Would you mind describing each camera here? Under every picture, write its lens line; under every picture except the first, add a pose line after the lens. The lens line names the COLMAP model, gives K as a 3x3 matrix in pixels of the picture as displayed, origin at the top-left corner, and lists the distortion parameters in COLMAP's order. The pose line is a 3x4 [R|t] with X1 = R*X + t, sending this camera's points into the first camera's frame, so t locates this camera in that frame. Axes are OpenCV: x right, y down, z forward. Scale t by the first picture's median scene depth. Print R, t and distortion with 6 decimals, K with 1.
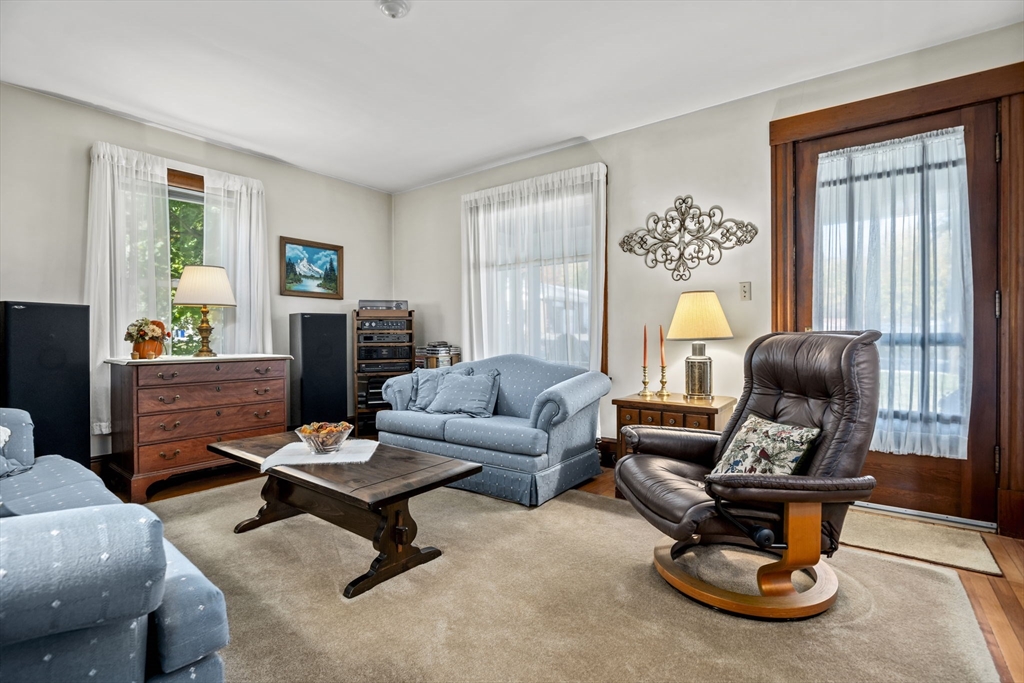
lens RADIAL K [[480.1, 0, 511.5], [0, 480.1, 341.7], [0, 0, 1]] dist [-0.024472, 0.006467]
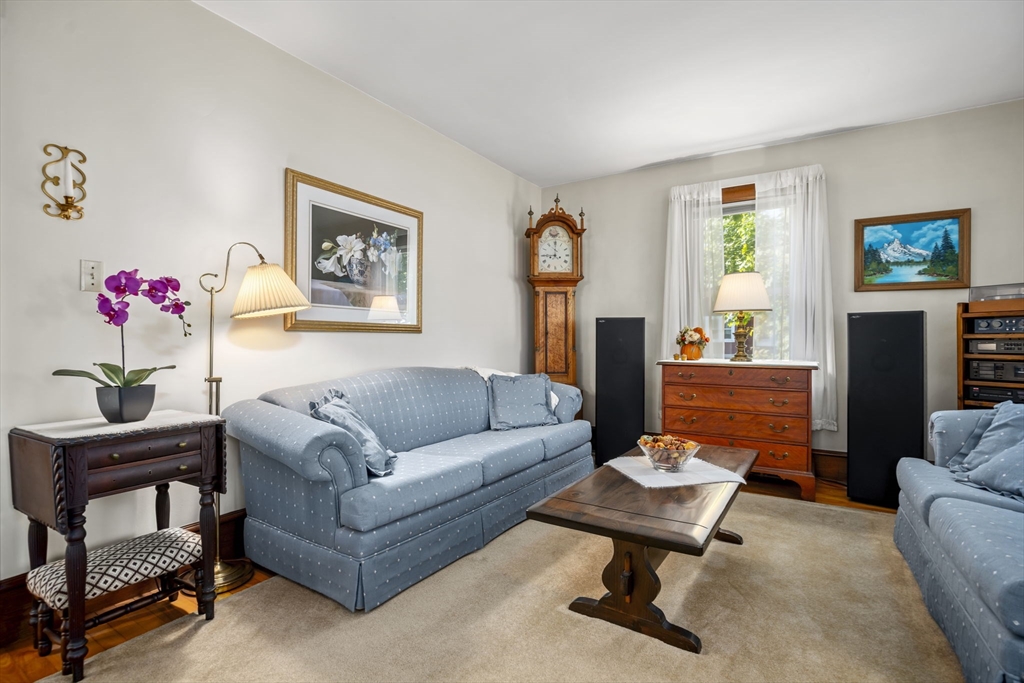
lens RADIAL K [[480.1, 0, 511.2], [0, 480.1, 338.7], [0, 0, 1]] dist [-0.024472, 0.006467]
pose [[0.090336, 0.003340, -0.995906, 0.343089], [-0.015827, 0.999873, 0.001918, -0.011463], [0.995786, 0.015588, 0.090378, 0.424443]]
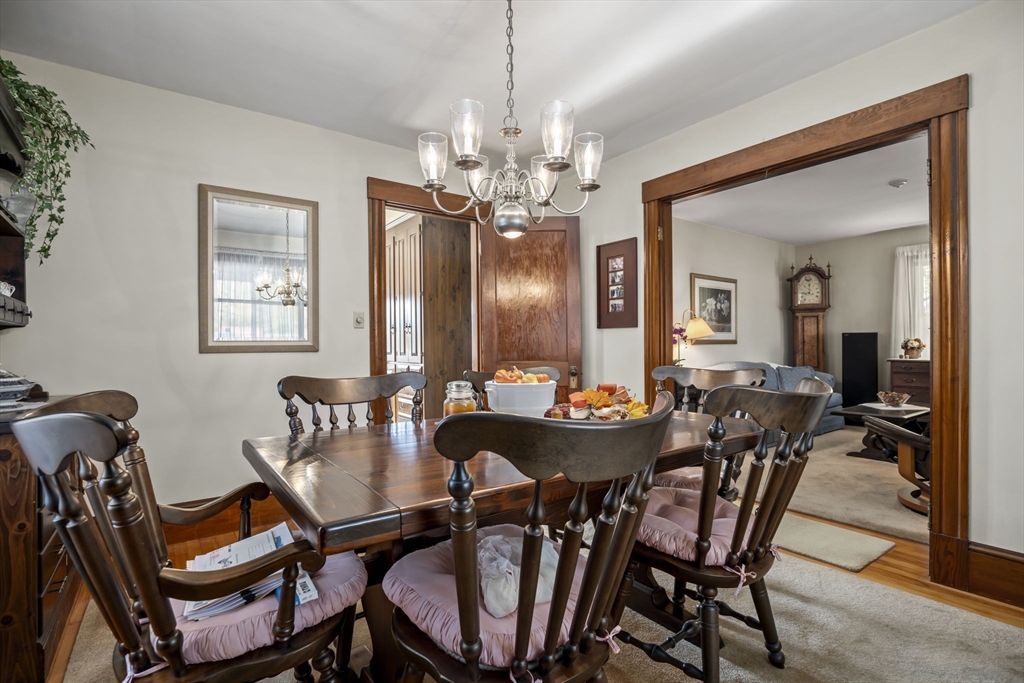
lens RADIAL K [[480.1, 0, 516.9], [0, 480.1, 342.4], [0, 0, 1]] dist [-0.024472, 0.006467]
pose [[-0.275080, 0.004668, -0.961410, 1.355989], [-0.003308, 0.999978, 0.005801, -0.031892], [0.961416, 0.004776, -0.275059, 0.017531]]
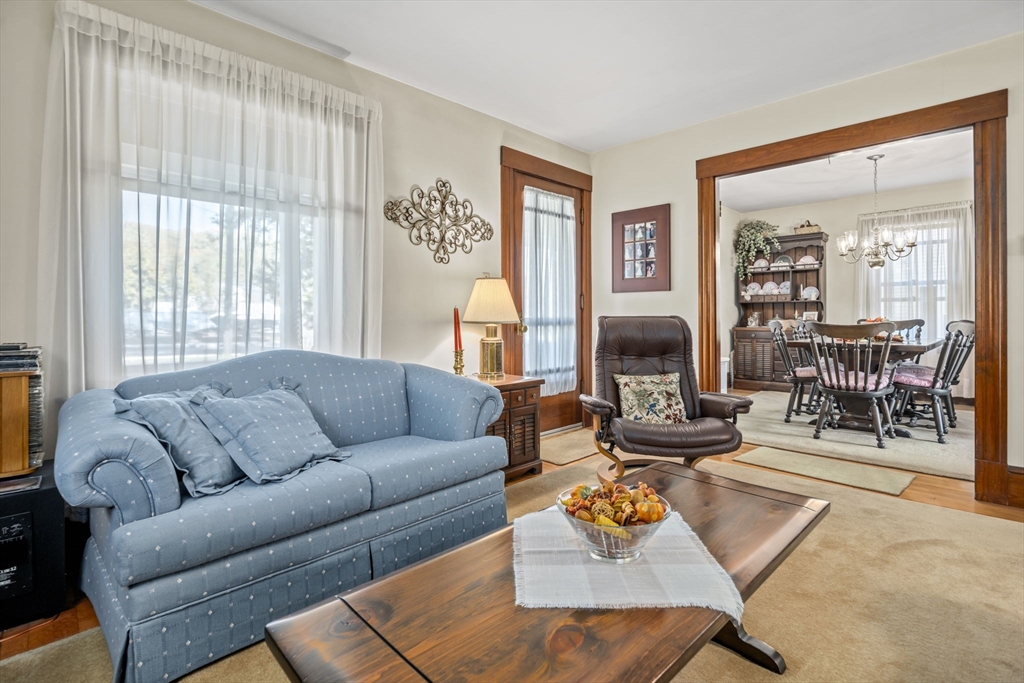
lens RADIAL K [[480.1, 0, 502.2], [0, 480.1, 326.9], [0, 0, 1]] dist [-0.024472, 0.006467]
pose [[0.160717, -0.014435, 0.986895, -0.603100], [0.014854, 0.999815, 0.012204, -0.006192], [-0.986889, 0.012698, 0.160902, 0.707236]]
